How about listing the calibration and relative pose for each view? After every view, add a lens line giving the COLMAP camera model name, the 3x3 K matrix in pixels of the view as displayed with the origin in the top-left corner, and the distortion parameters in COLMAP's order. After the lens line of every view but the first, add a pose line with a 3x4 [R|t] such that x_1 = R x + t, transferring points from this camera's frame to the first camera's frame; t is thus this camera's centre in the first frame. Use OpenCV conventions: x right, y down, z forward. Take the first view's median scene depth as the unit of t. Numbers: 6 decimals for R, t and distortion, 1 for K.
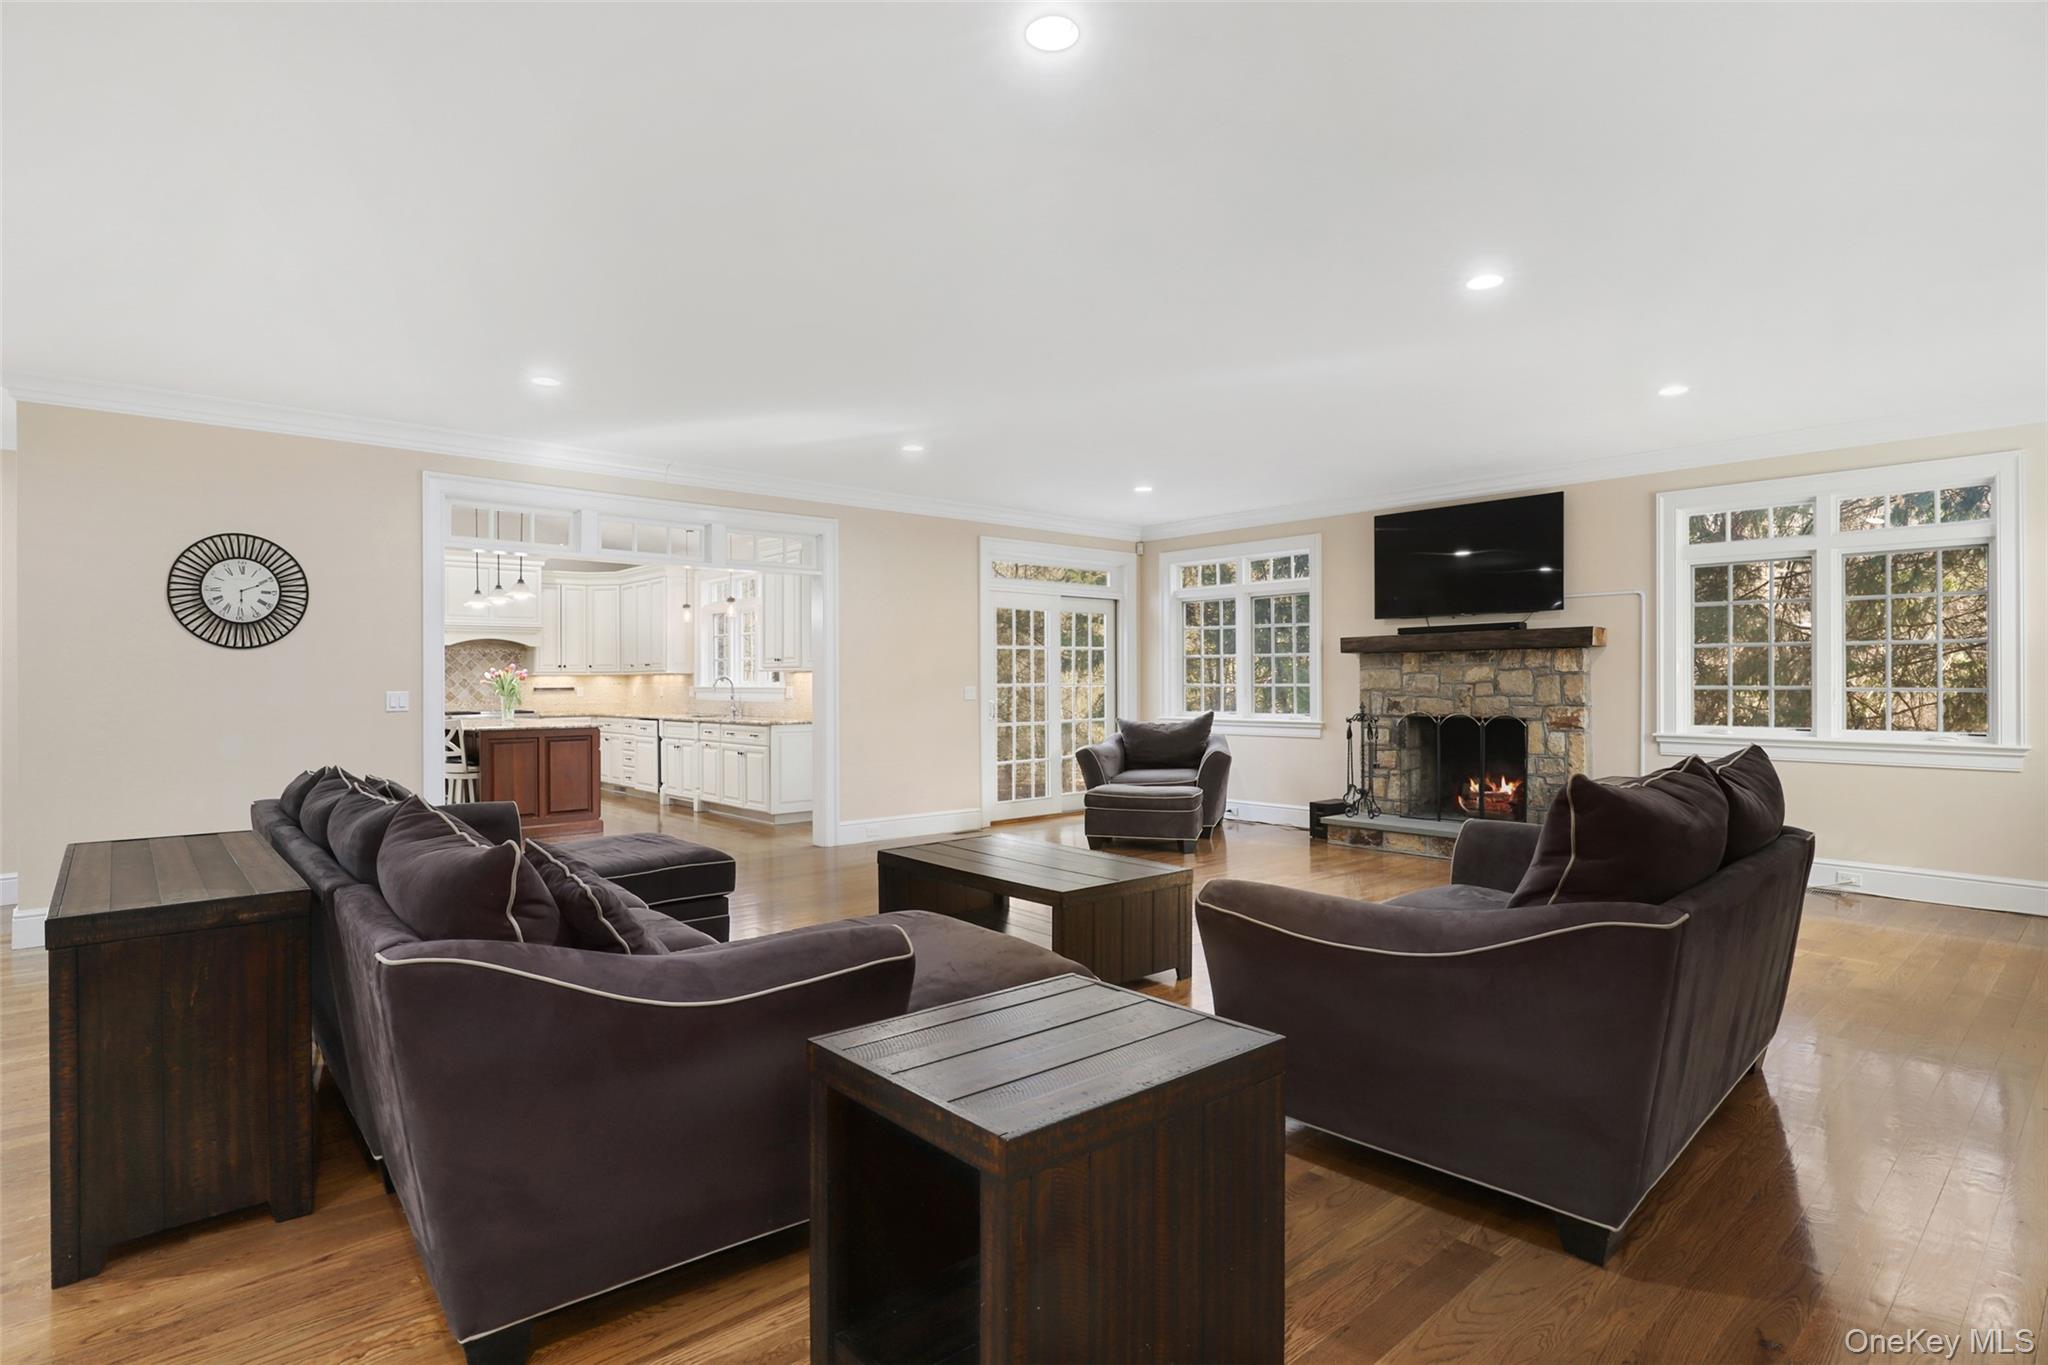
lens RADIAL K [[1042.7, 0, 976.4], [0, 1042.7, 681.8], [0, 0, 1]] dist [0.002030, 0.000366]
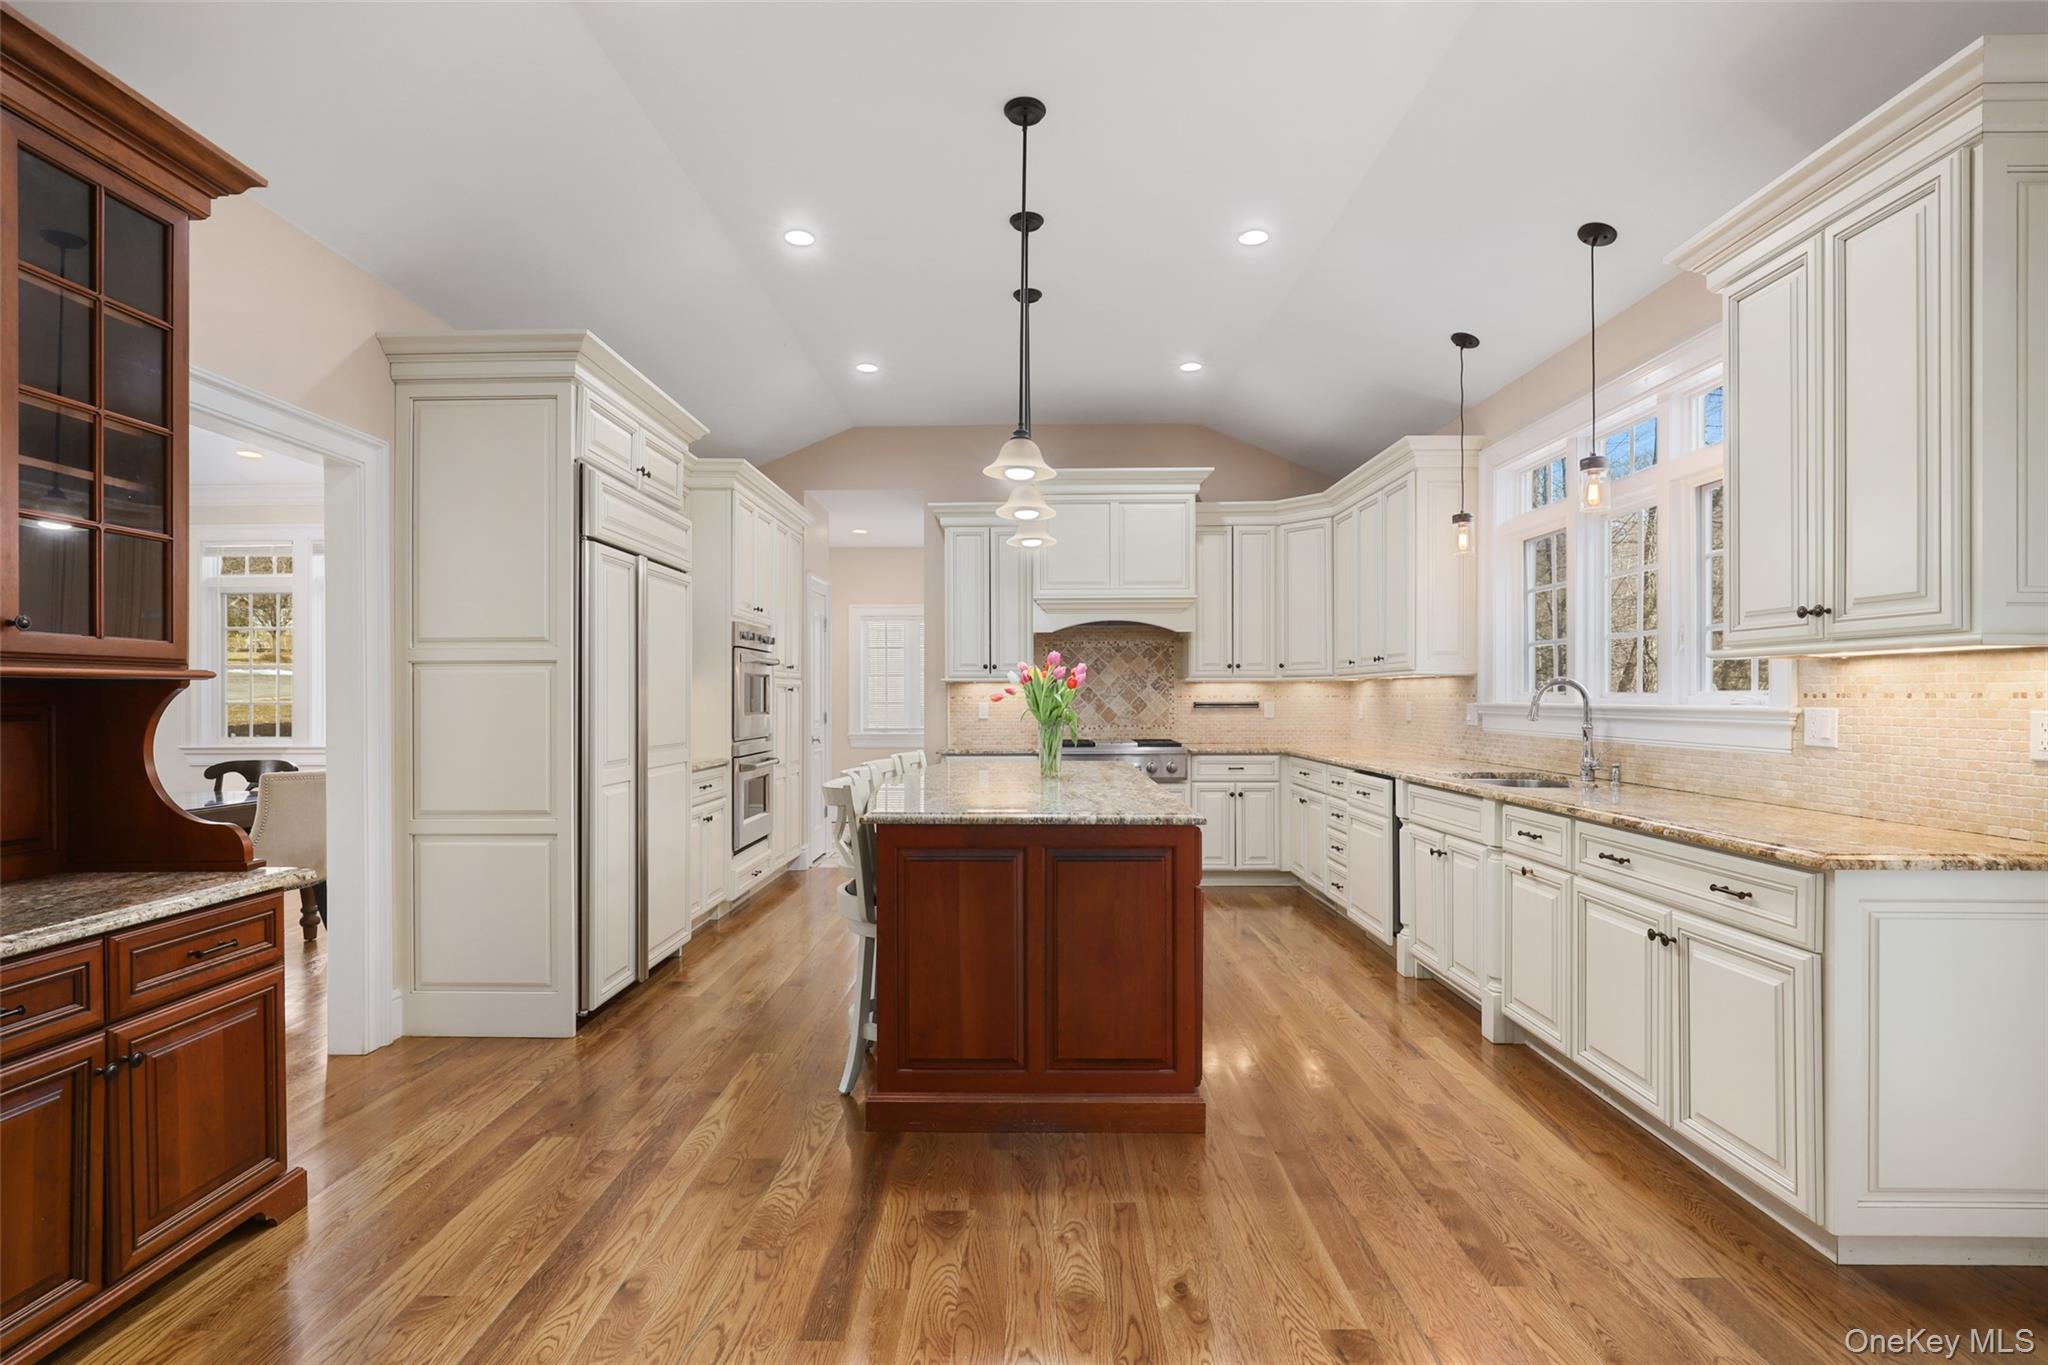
lens RADIAL K [[952.1, 0, 1002.0], [0, 952.1, 696.5], [0, 0, 1]] dist [-0.005049, 0.000936]
pose [[0.752552, 0.000003, -0.658533, -0.217277], [0.003878, 0.999983, 0.004436, -0.001335], [0.658522, -0.005892, 0.752539, 0.776477]]
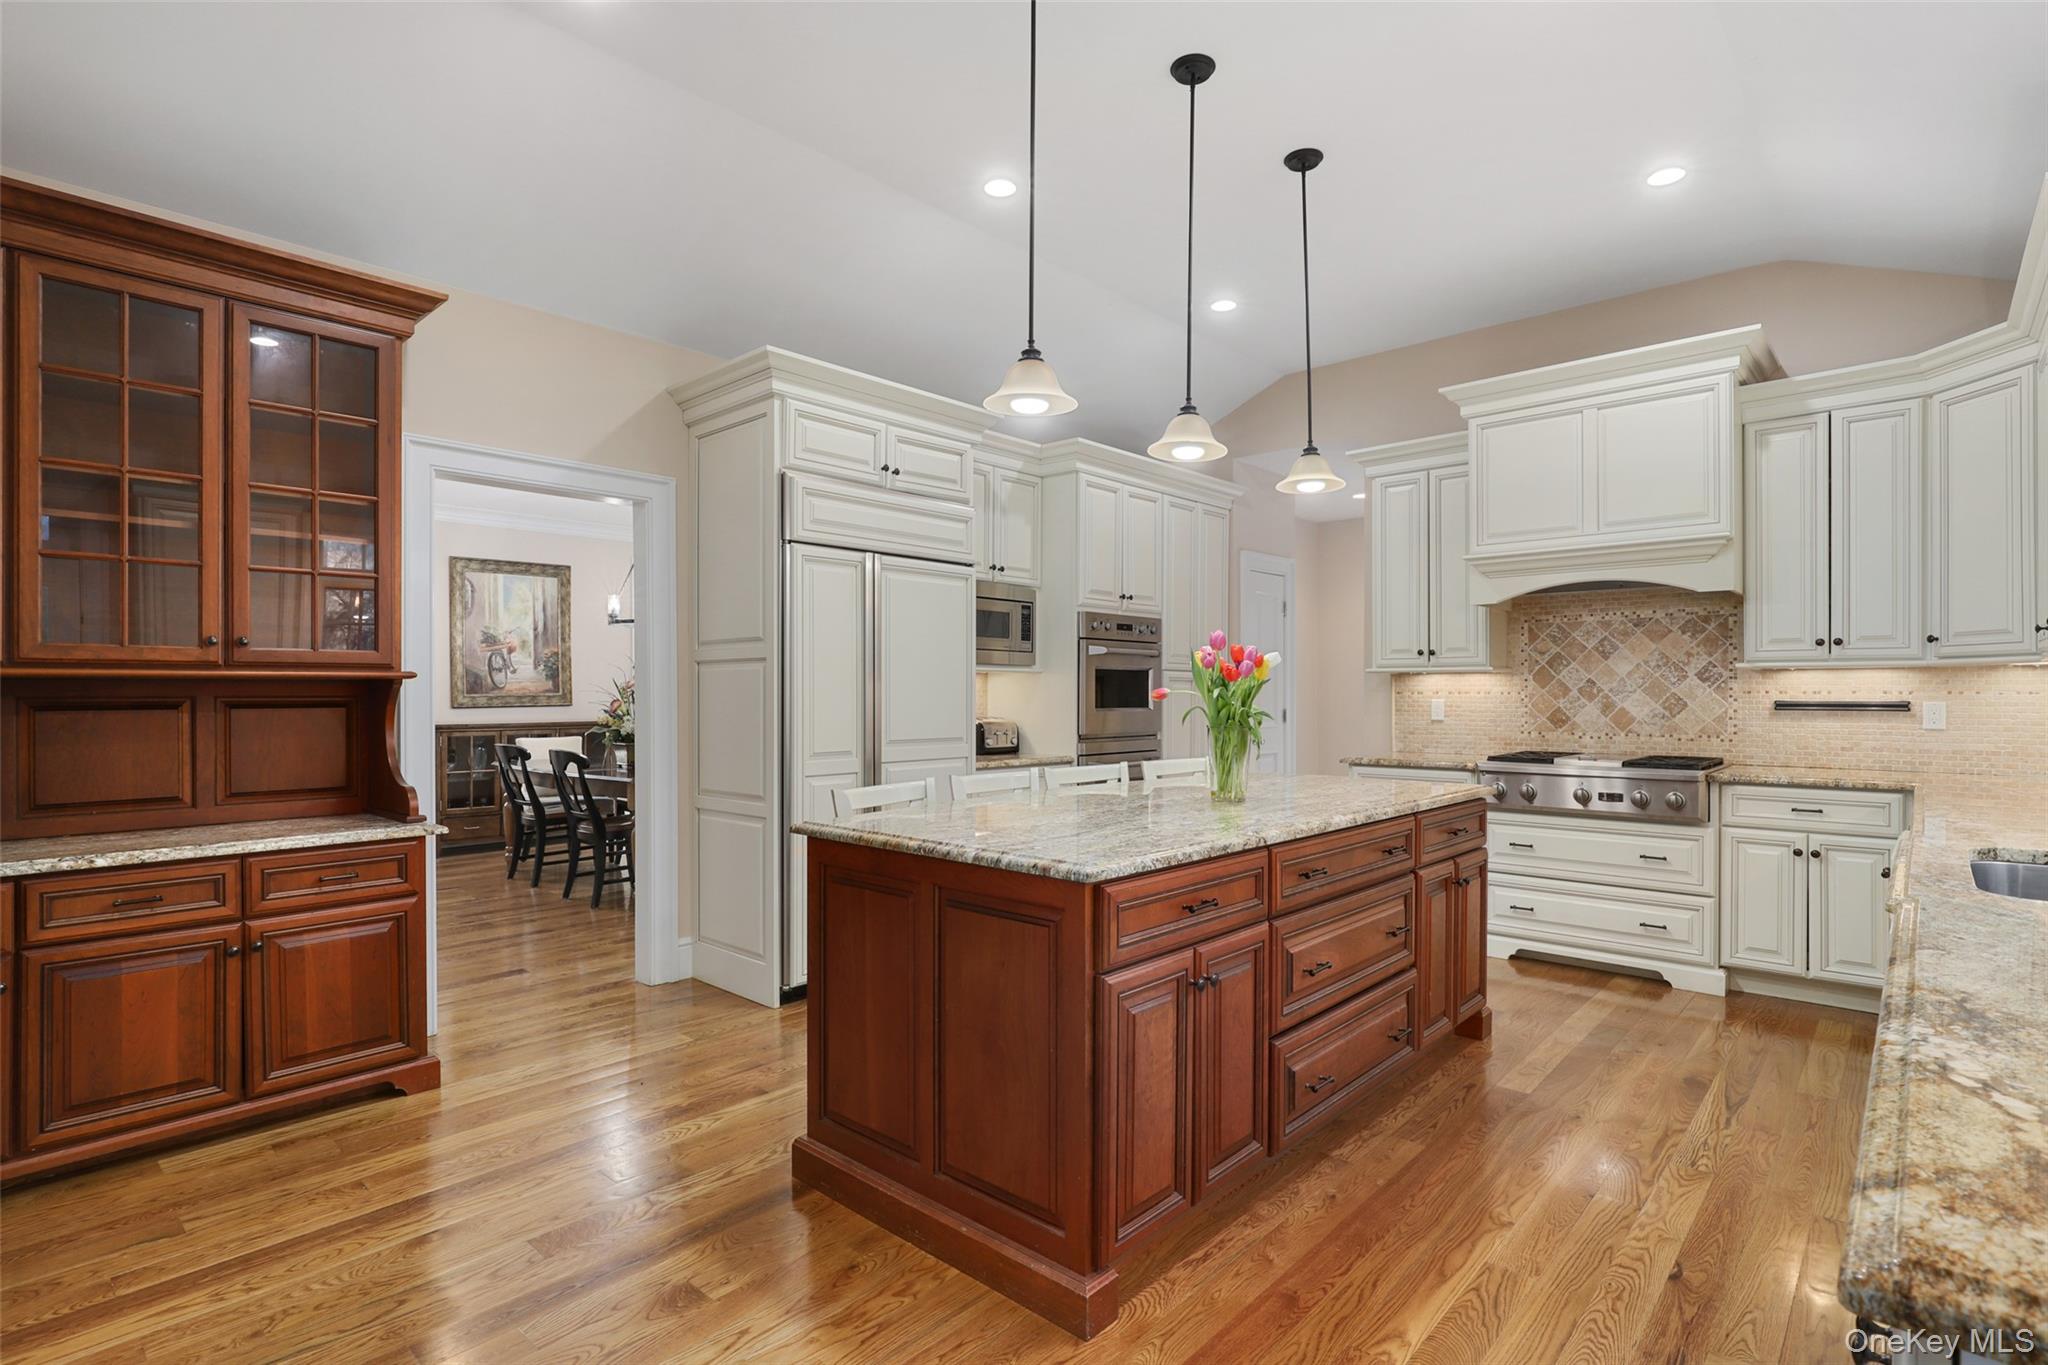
lens RADIAL K [[993.9, 0, 1013.5], [0, 993.9, 692.4], [0, 0, 1]] dist [-0.011331, 0.001565]
pose [[0.132917, 0.001534, -0.991126, -0.155787], [0.005042, 0.999985, 0.002224, -0.000136], [0.991114, -0.005293, 0.132907, 1.019295]]
